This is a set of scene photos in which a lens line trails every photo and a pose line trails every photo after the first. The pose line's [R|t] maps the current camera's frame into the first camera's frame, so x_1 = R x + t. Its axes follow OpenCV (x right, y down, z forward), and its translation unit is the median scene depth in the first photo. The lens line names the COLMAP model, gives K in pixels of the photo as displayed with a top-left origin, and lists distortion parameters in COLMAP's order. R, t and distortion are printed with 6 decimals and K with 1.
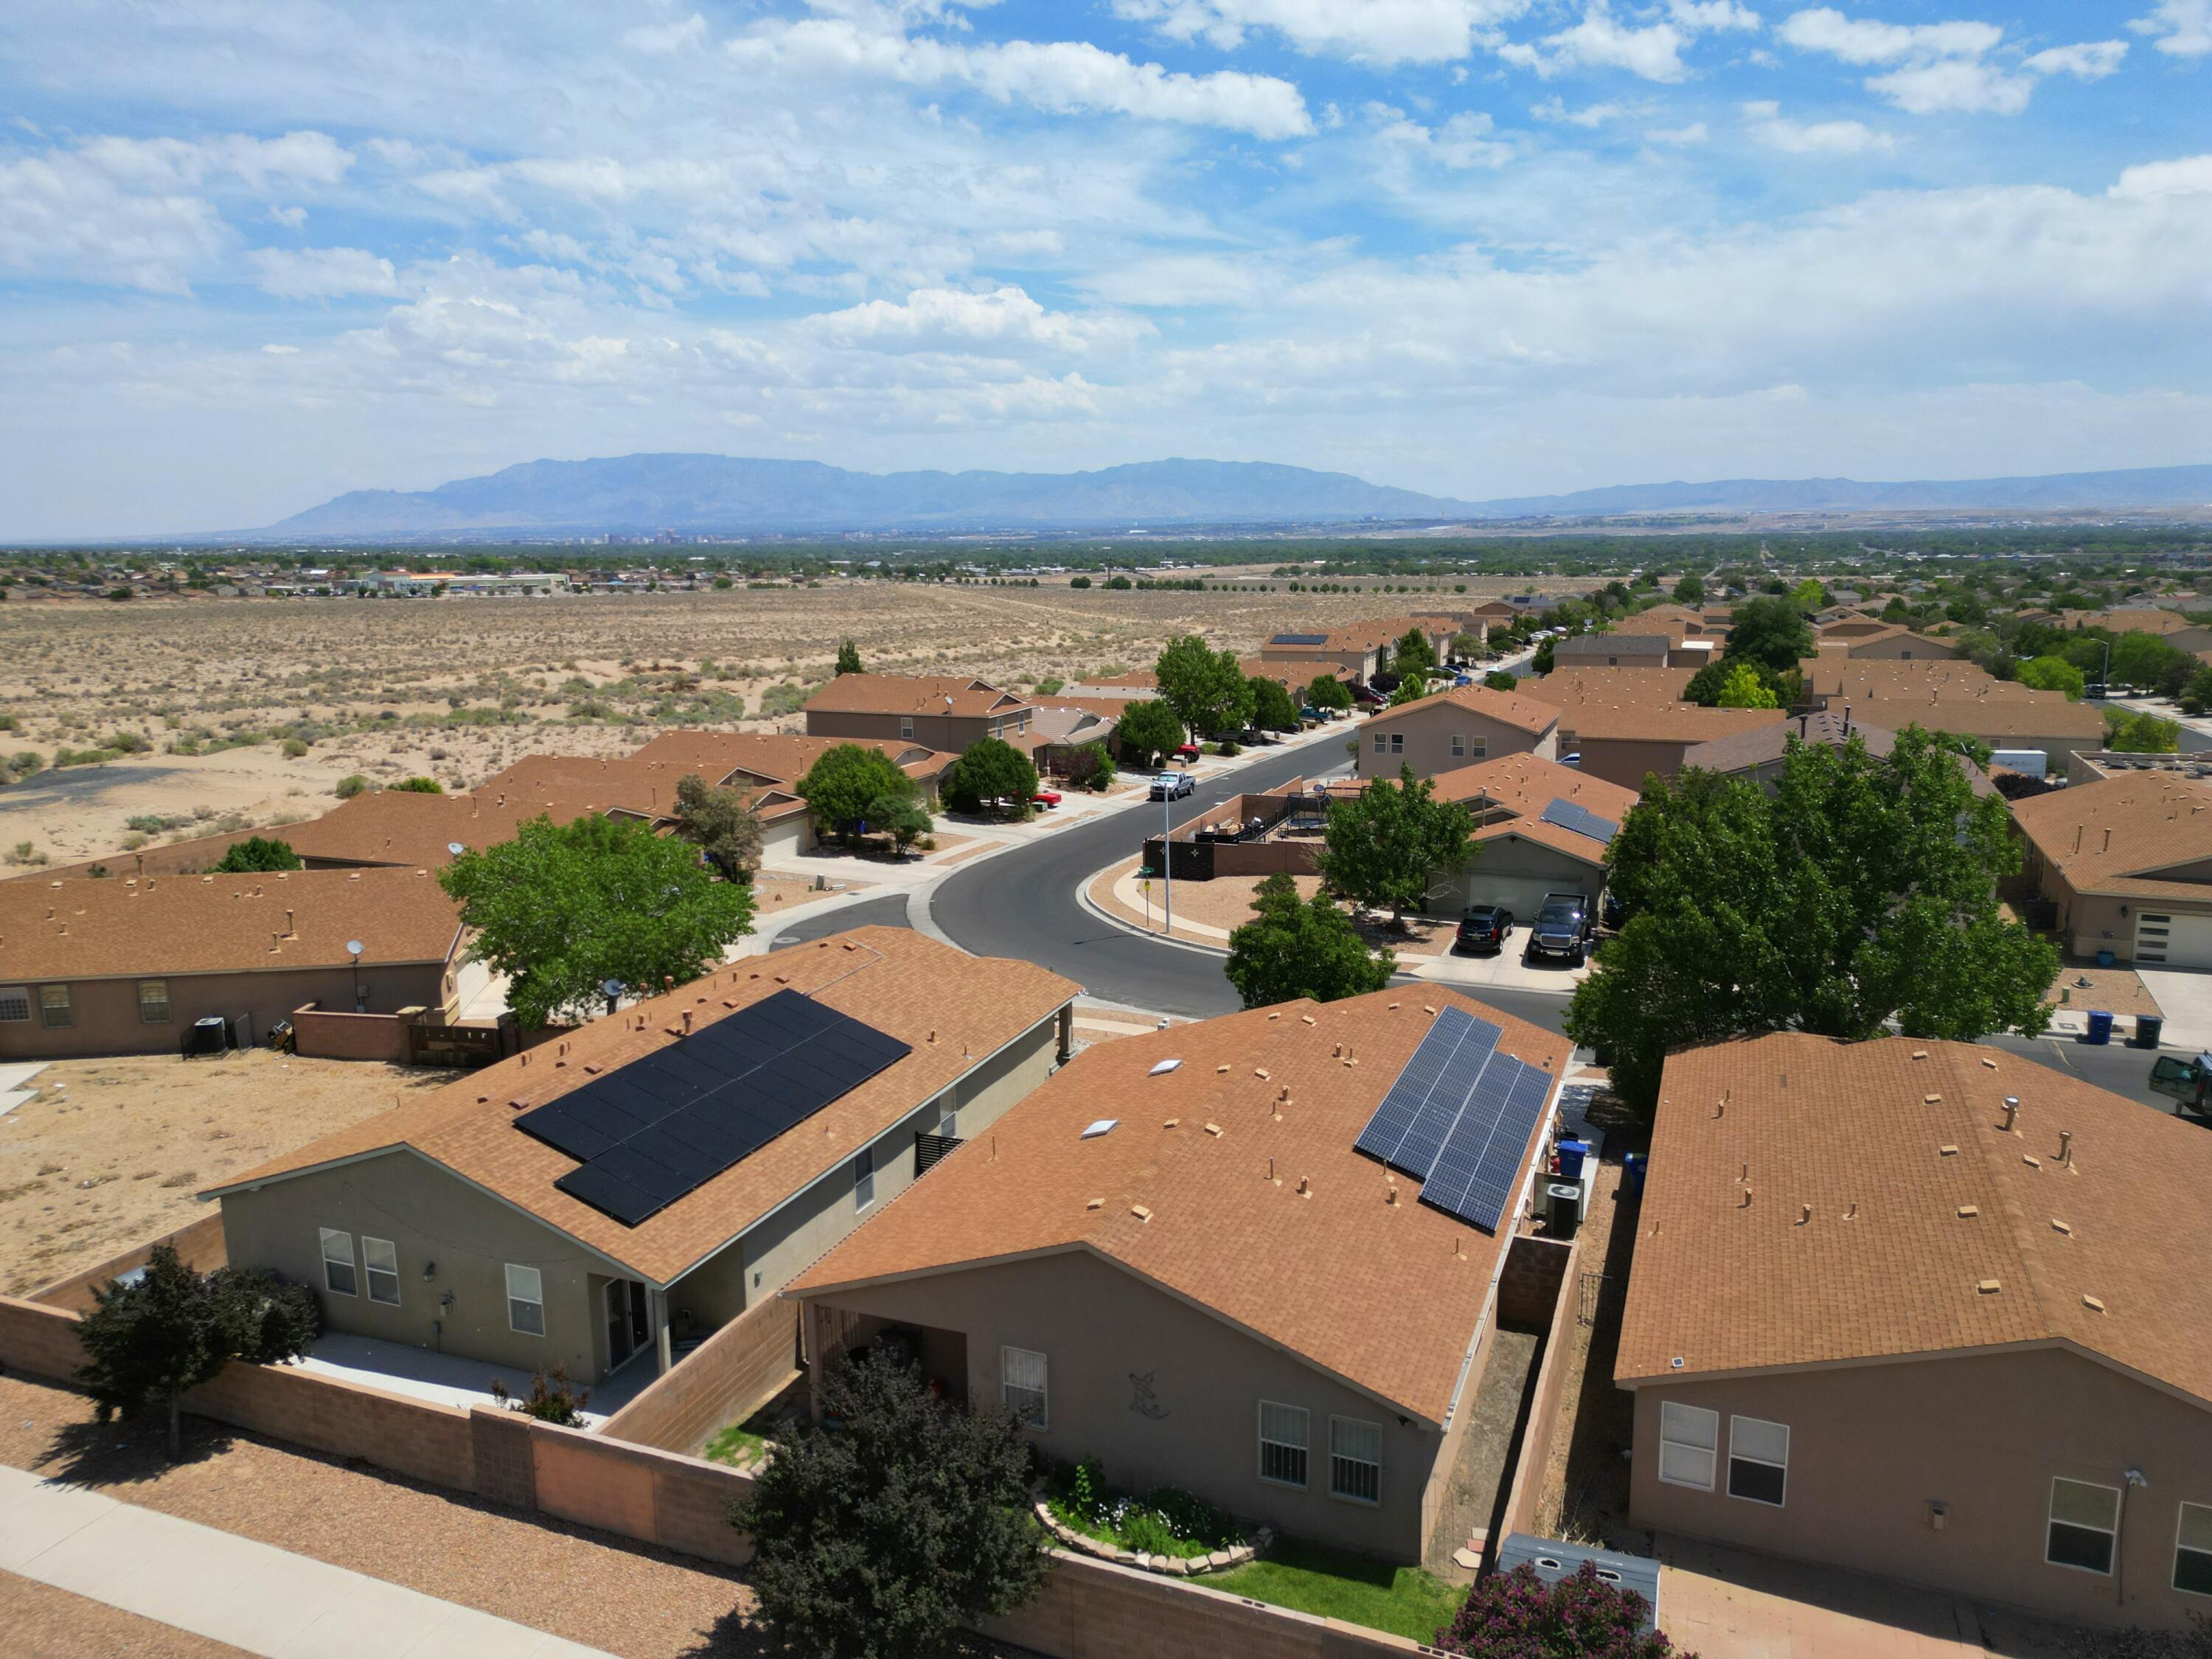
lens RADIAL K [[1546.3, 0, 1106.0], [0, 1546.3, 829.5], [0, 0, 1]] dist [0.113852, -0.134921]
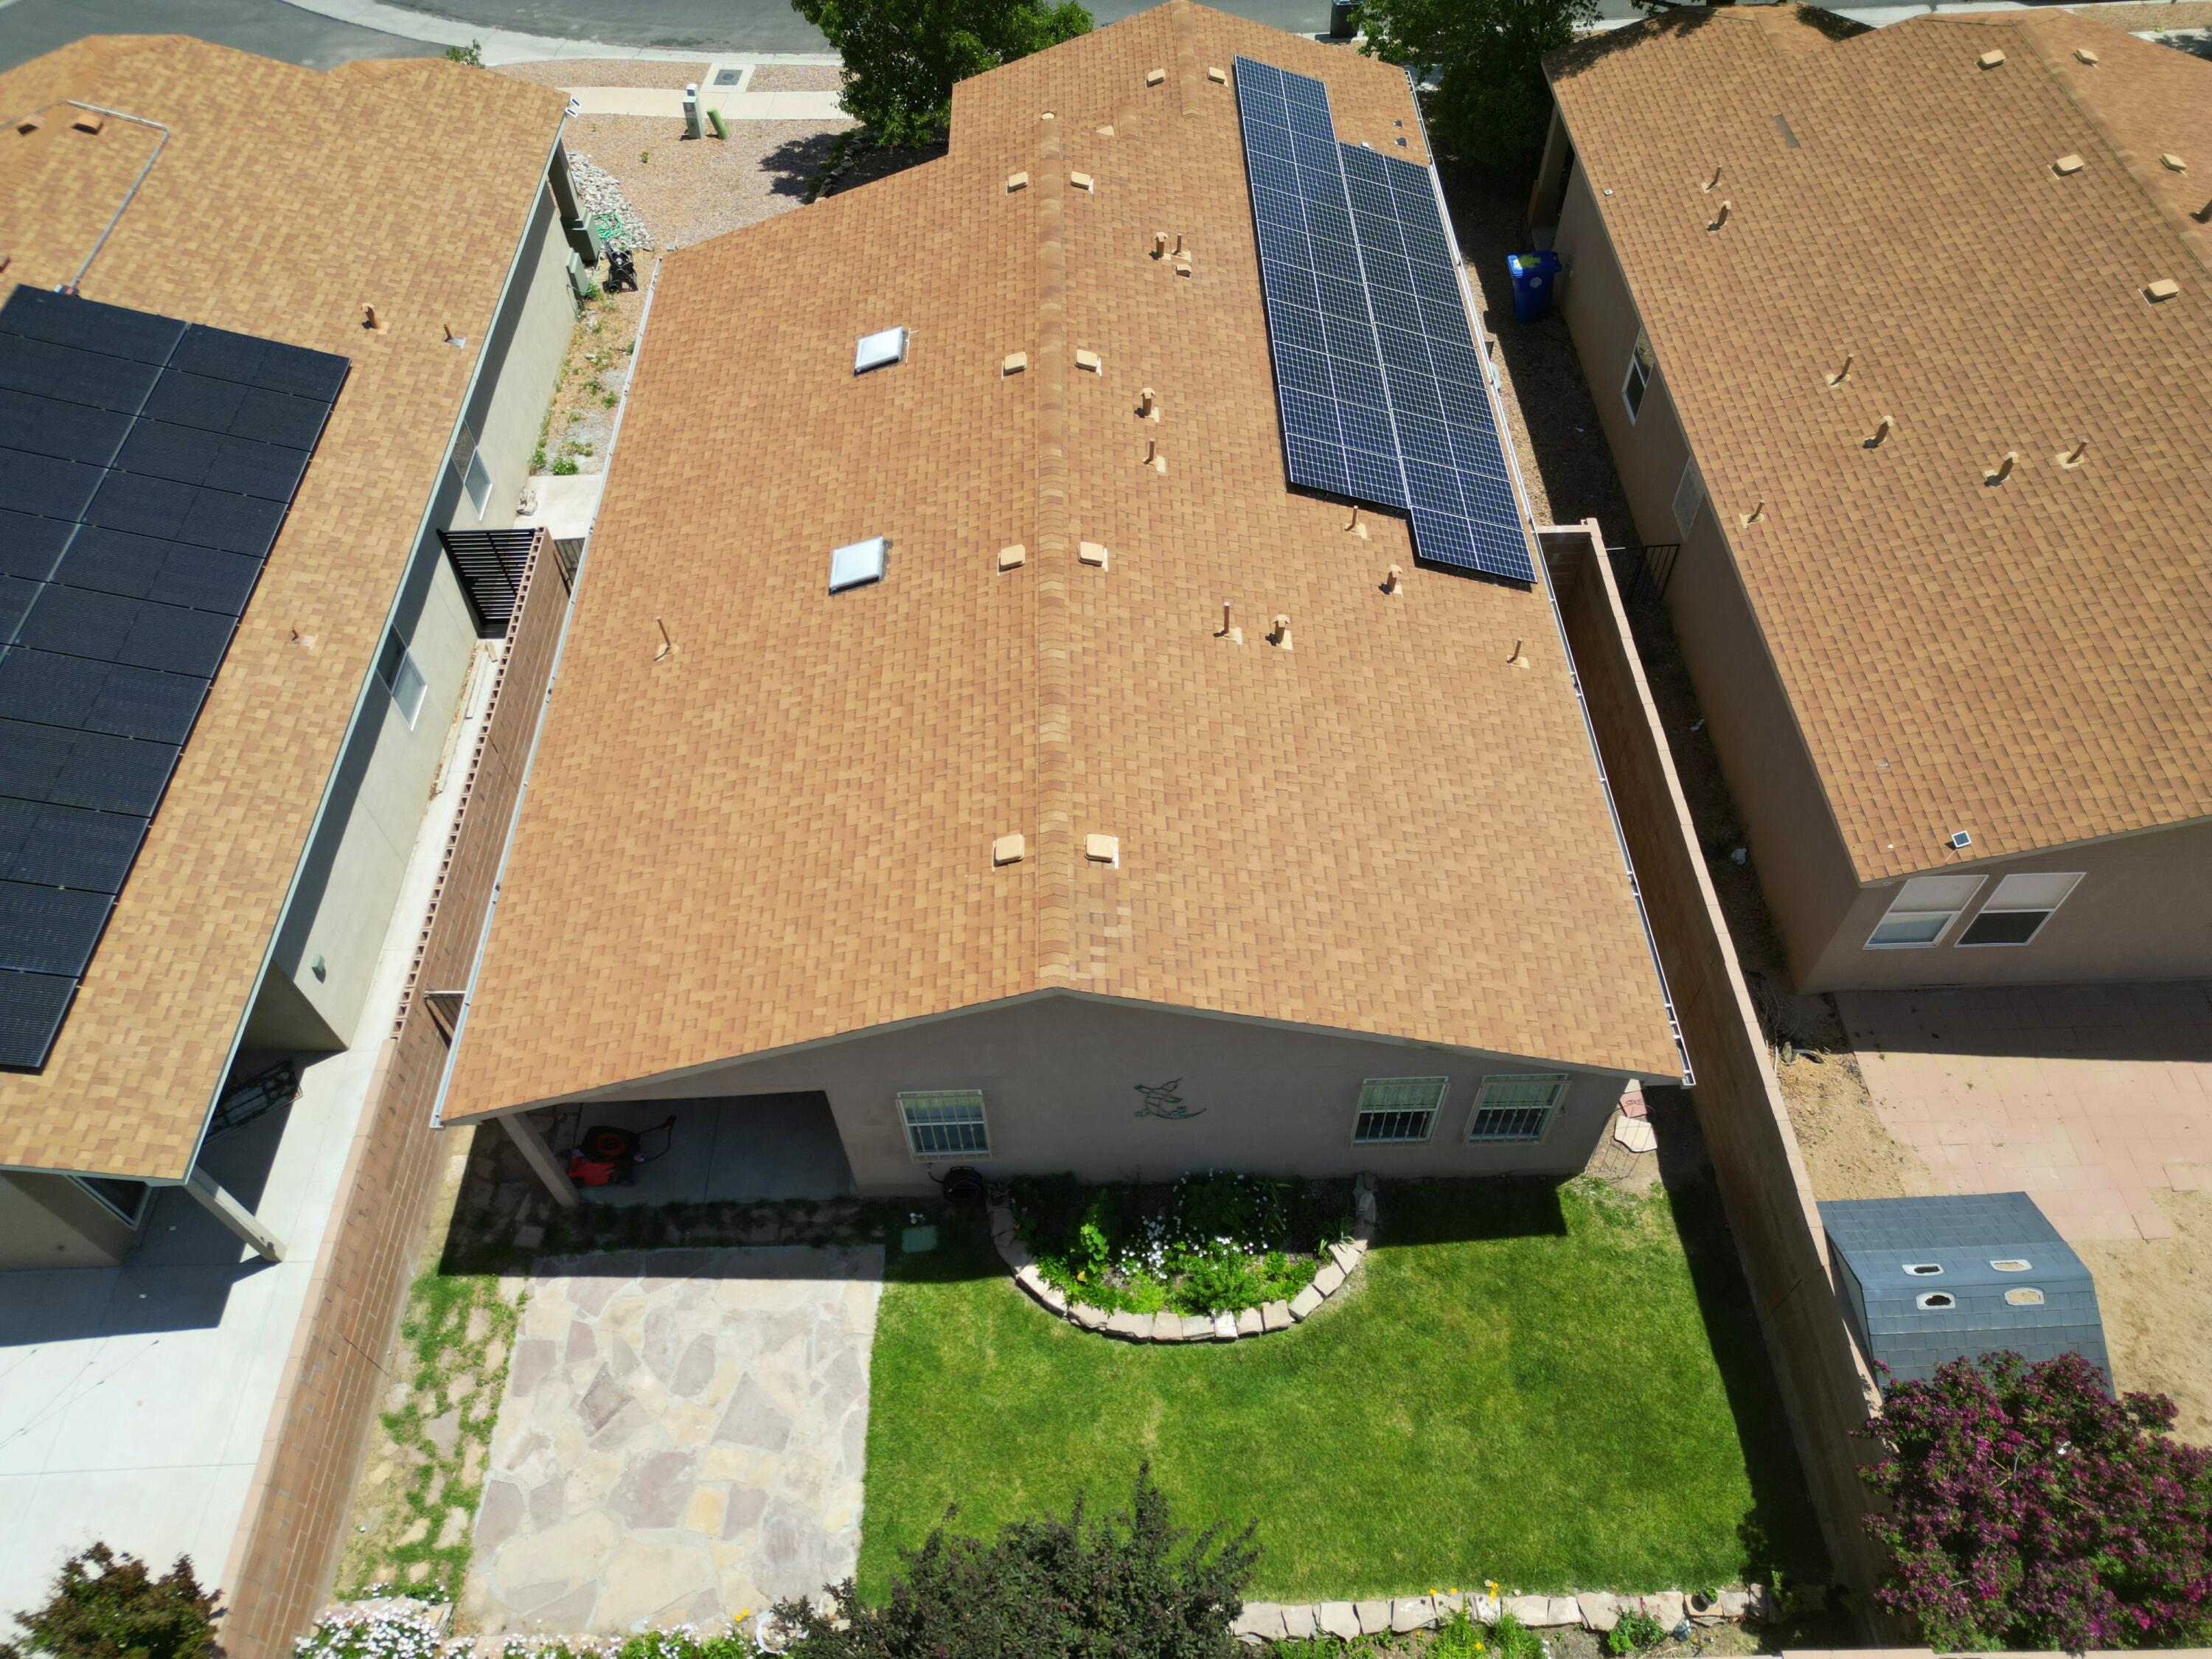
lens RADIAL K [[1576.2, 0, 1122.6], [0, 1576.2, 853.1], [0, 0, 1]] dist [0.038021, -0.003726]
pose [[0.915059, -0.321576, 0.243425, -0.016189], [0.081428, 0.738426, 0.669400, -0.017839], [-0.395014, -0.592719, 0.701889, 0.096735]]
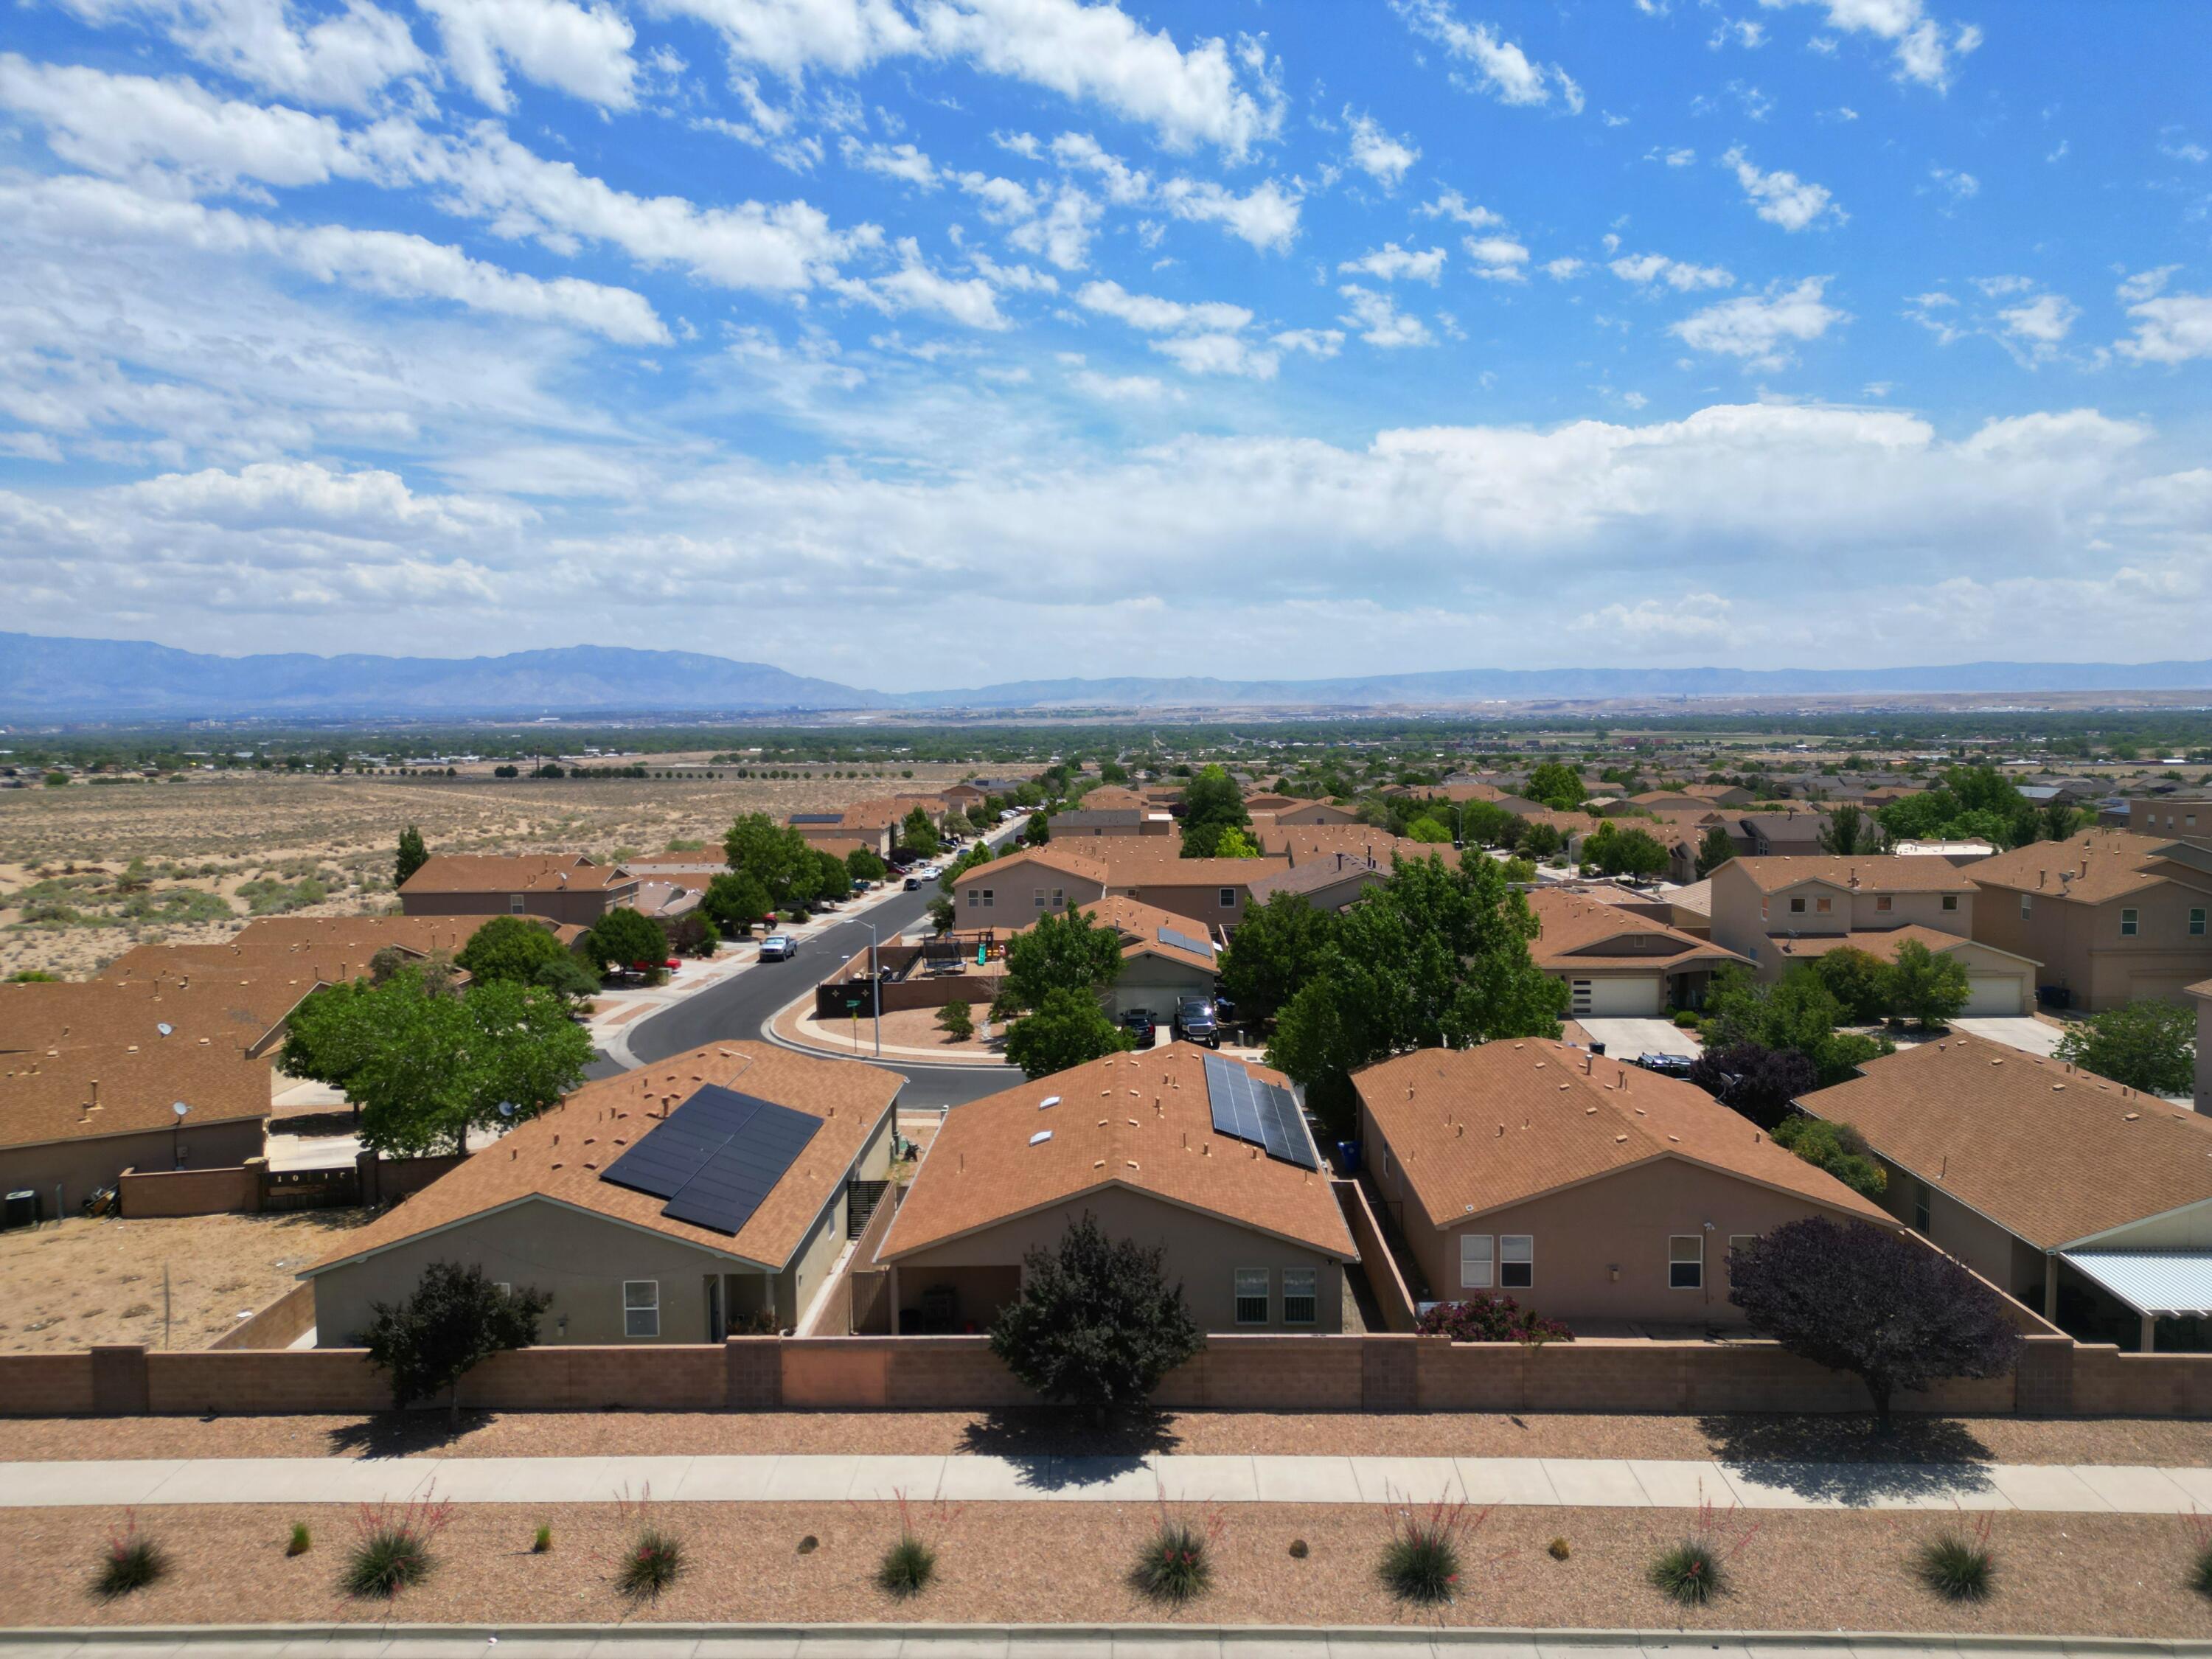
lens RADIAL K [[1546.3, 0, 1106.0], [0, 1546.3, 829.5], [0, 0, 1]] dist [0.113852, -0.134921]
pose [[0.934987, -0.026412, 0.353696, -0.081161], [0.068235, 0.991990, -0.106299, 0.013442], [-0.348056, 0.123523, 0.929300, -0.063635]]
